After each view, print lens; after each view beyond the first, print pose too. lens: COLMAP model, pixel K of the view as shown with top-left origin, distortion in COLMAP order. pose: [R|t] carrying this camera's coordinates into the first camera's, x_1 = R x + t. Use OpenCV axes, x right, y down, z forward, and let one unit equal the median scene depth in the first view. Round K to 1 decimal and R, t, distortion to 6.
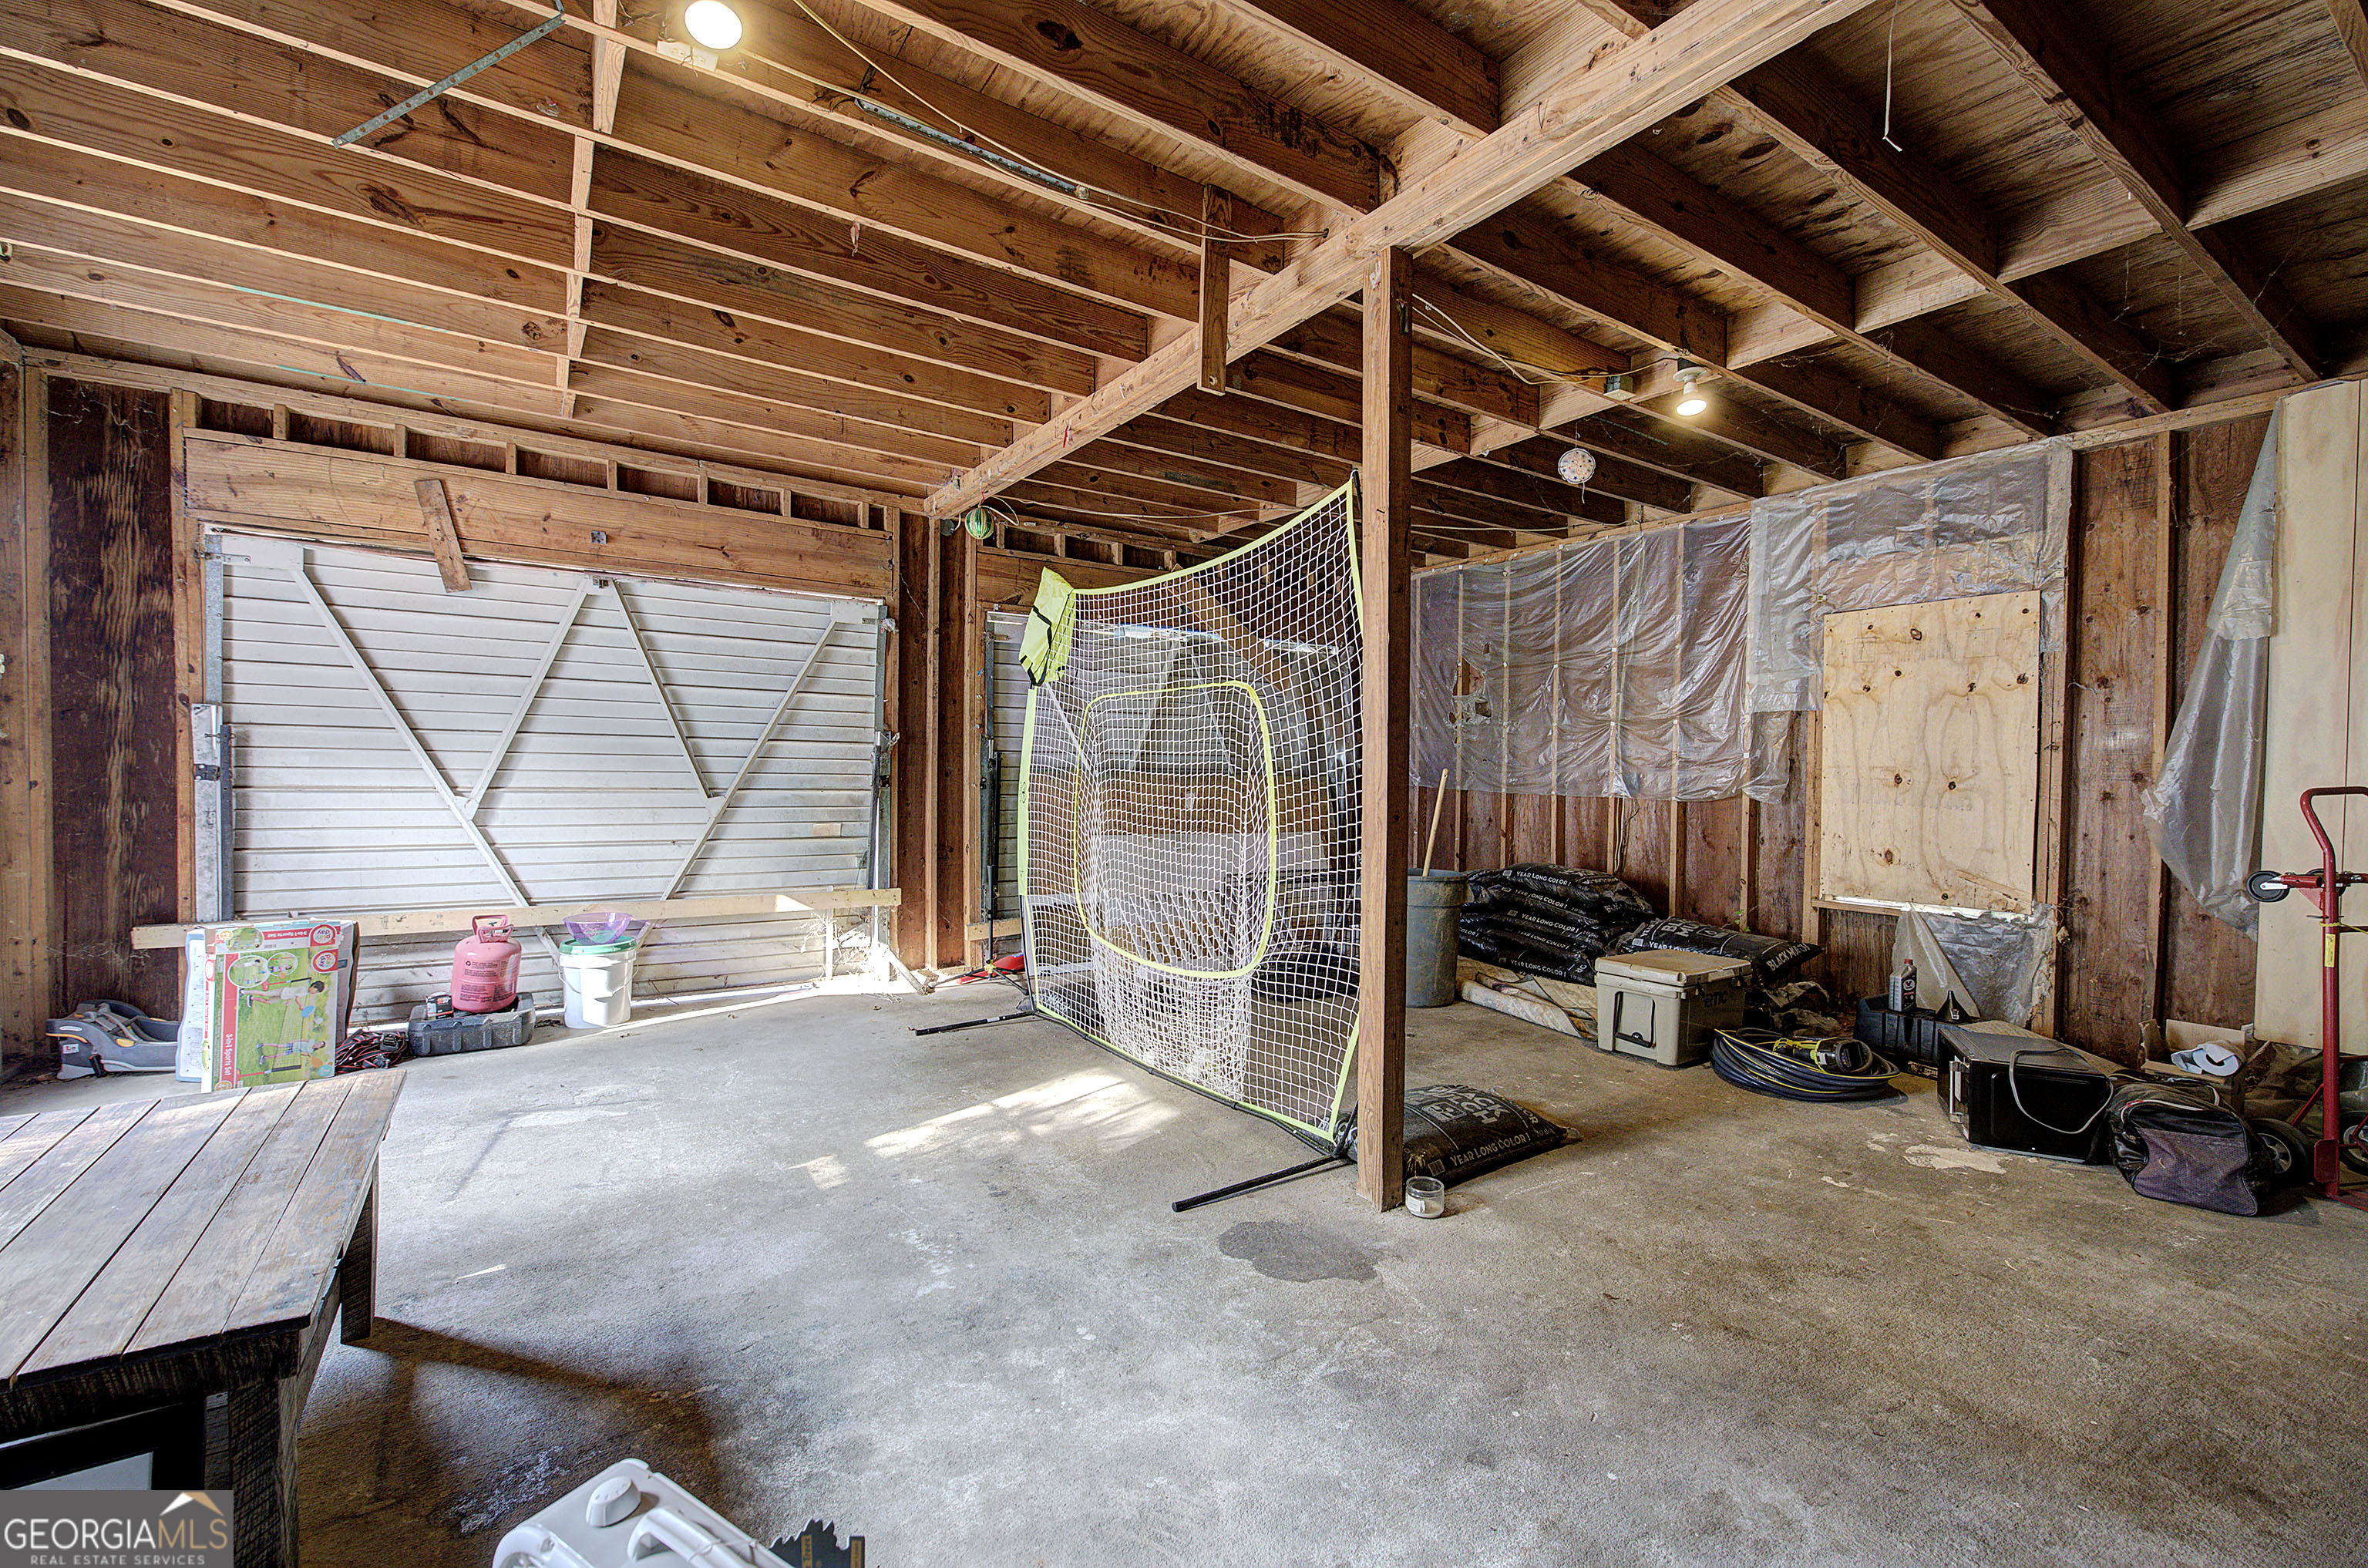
lens RADIAL K [[1001.1, 0, 1190.3], [0, 1001.1, 783.0], [0, 0, 1]] dist [-0.002379, -0.000345]
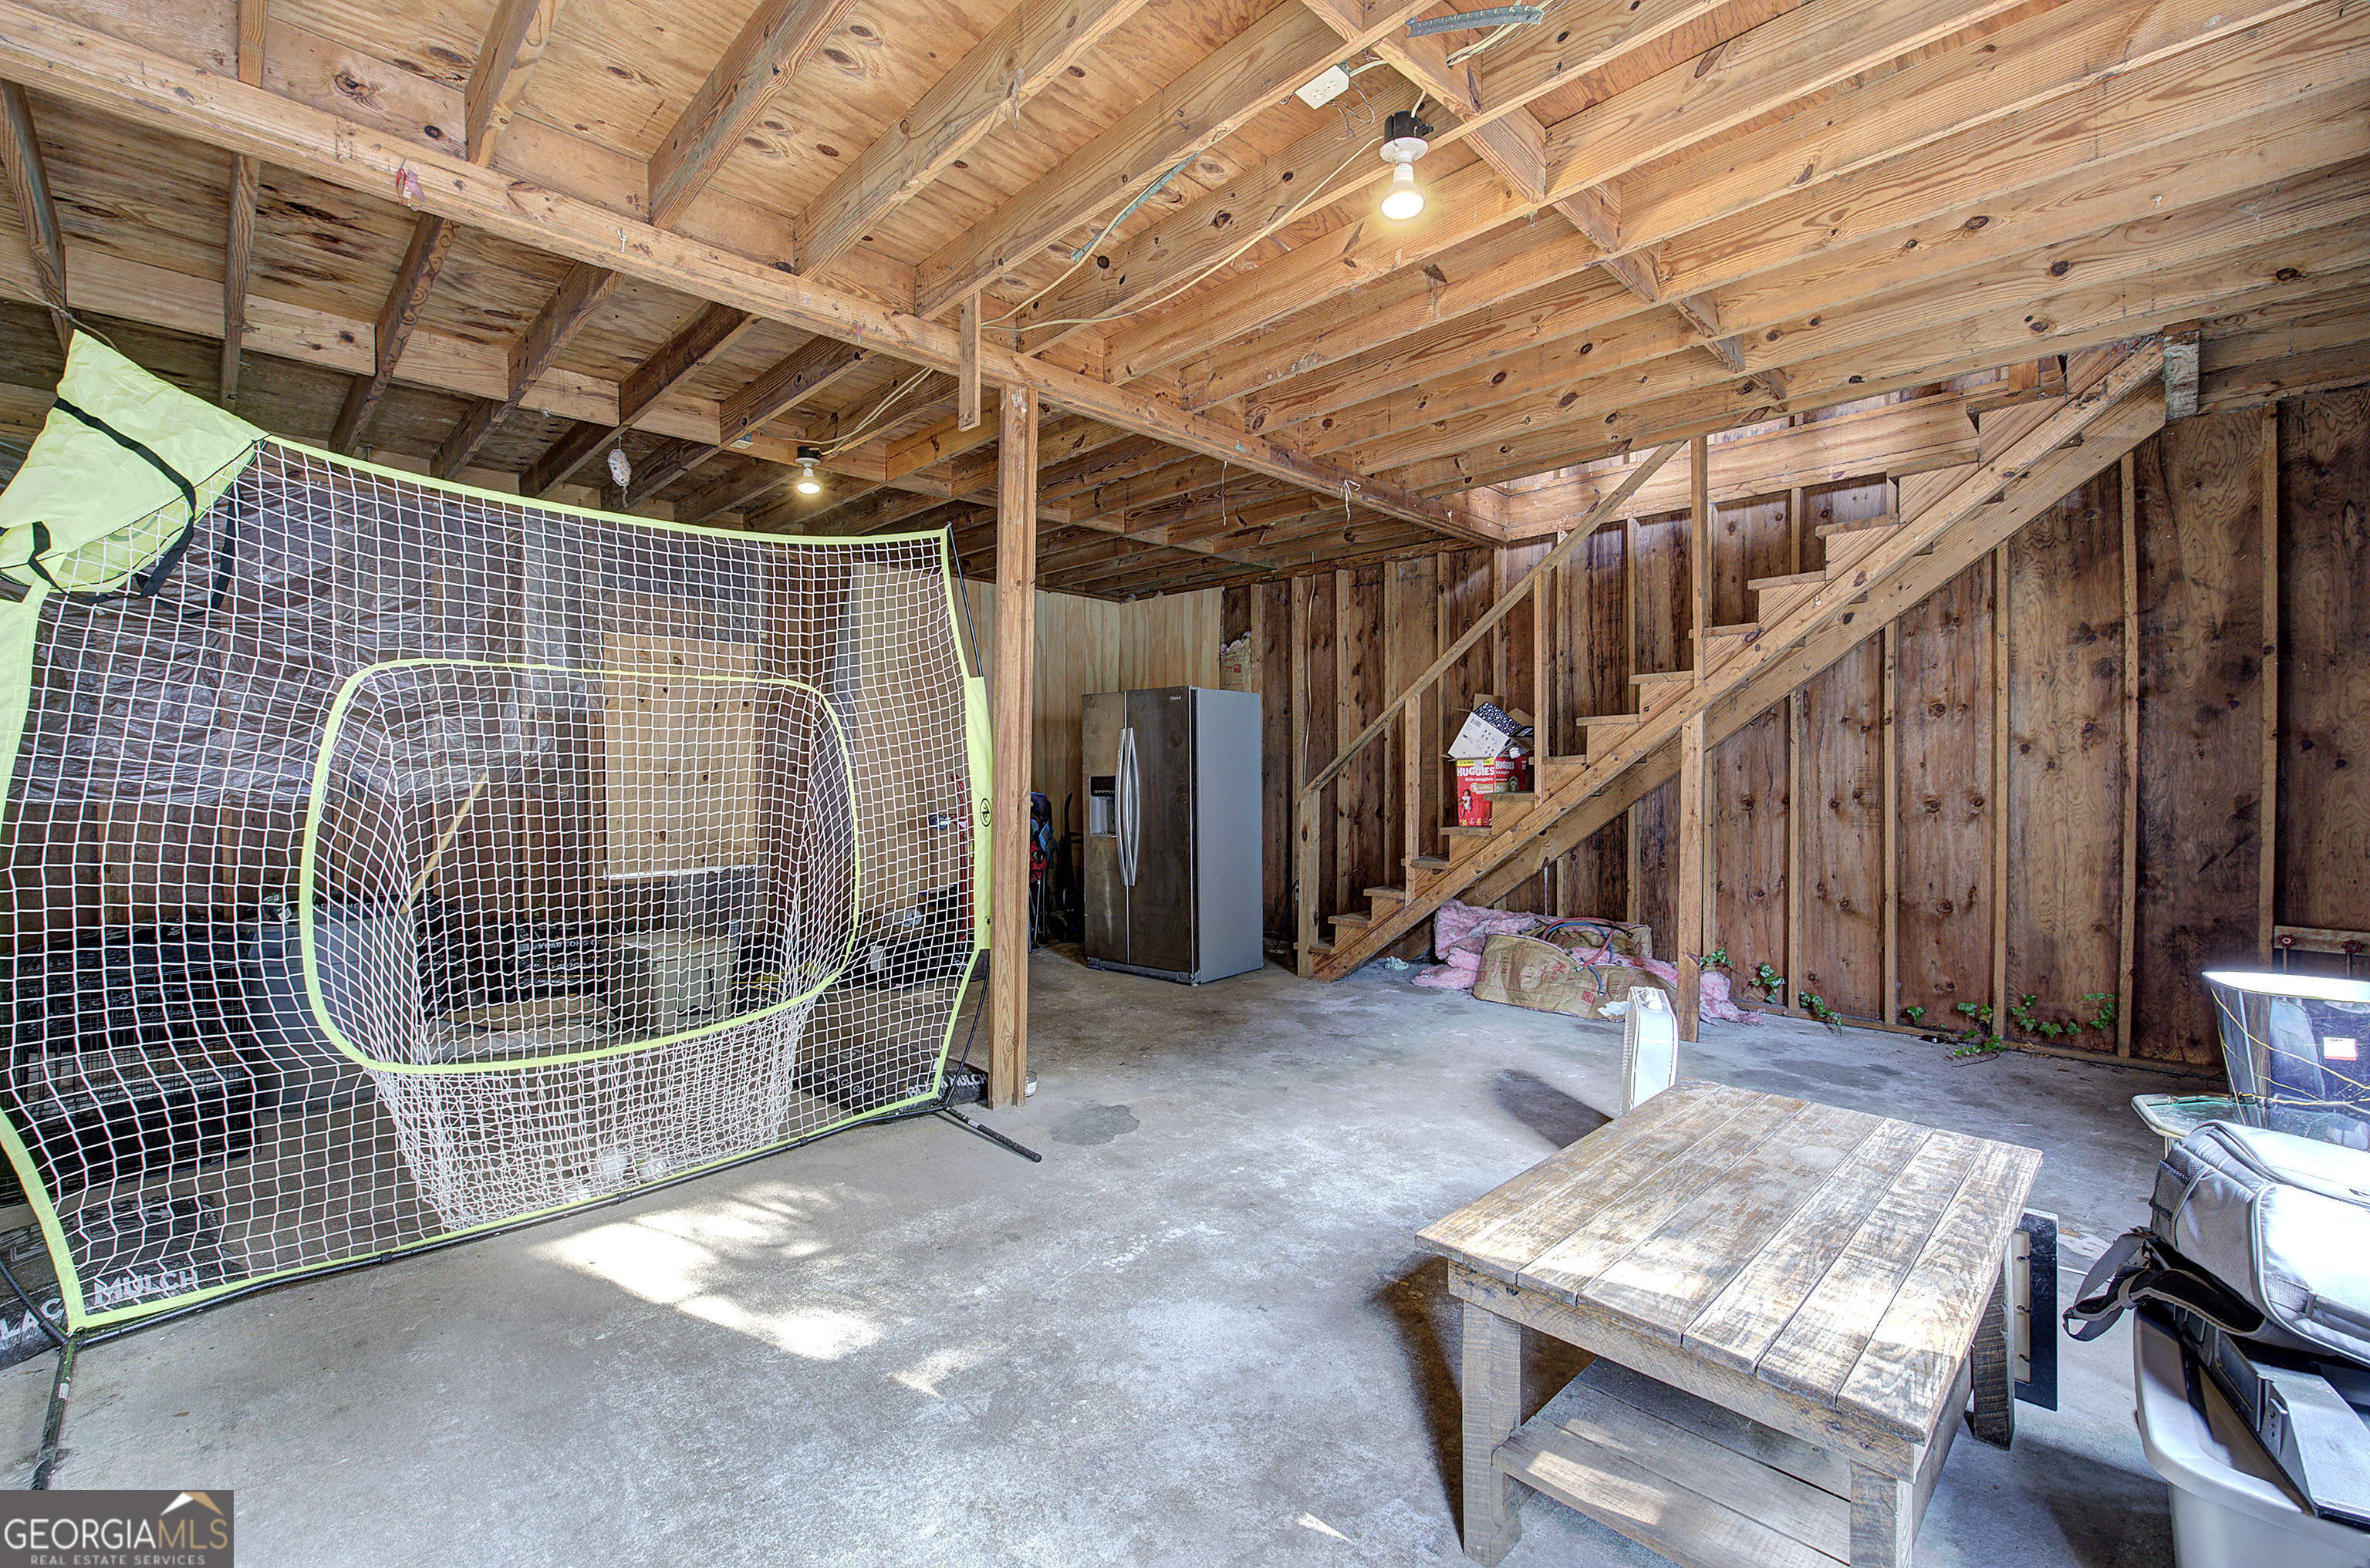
lens RADIAL K [[1001.8, 0, 1188.2], [0, 1001.8, 772.2], [0, 0, 1]] dist [-0.002379, -0.000345]
pose [[-0.196002, -0.017042, 0.980455, -1.279714], [0.009144, 0.999774, 0.019206, -0.043998], [-0.980561, 0.012730, -0.195802, 1.150982]]
